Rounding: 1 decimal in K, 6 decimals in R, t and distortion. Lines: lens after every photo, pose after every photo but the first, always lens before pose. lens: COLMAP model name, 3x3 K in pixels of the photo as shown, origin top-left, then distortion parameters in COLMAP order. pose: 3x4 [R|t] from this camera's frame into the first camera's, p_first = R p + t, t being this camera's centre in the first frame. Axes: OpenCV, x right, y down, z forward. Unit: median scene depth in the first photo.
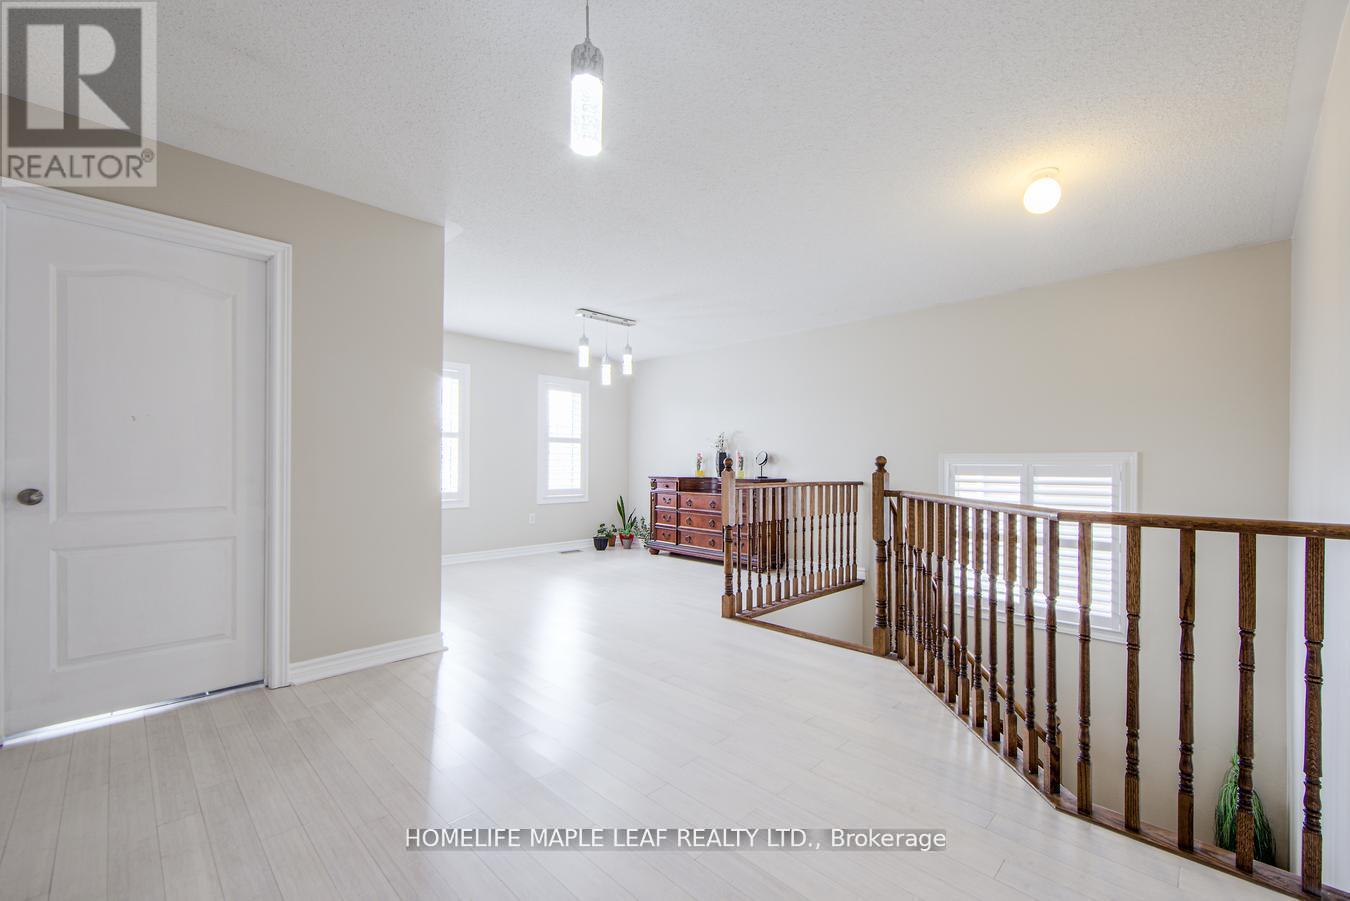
lens RADIAL K [[558.3, 0, 684.8], [0, 558.3, 453.1], [0, 0, 1]] dist [-0.001974, -0.000115]
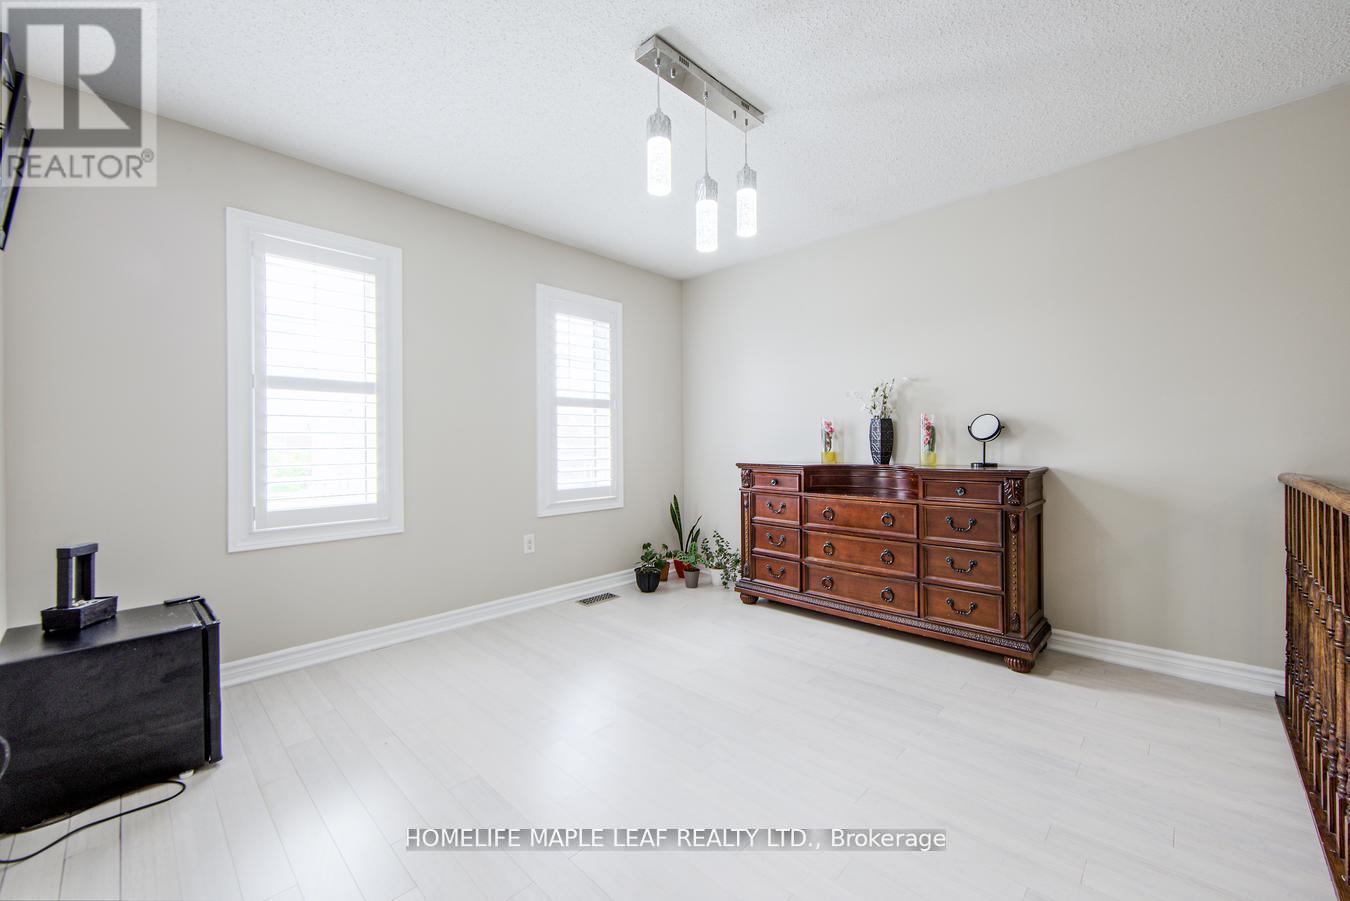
lens RADIAL K [[542.9, 0, 682.2], [0, 542.9, 443.9], [0, 0, 1]] dist [-0.000685, -0.000176]
pose [[0.999791, -0.012398, 0.016283, -0.129127], [0.012117, 0.999778, 0.017225, 0.011346], [-0.016492, -0.017024, 0.999719, 0.459830]]
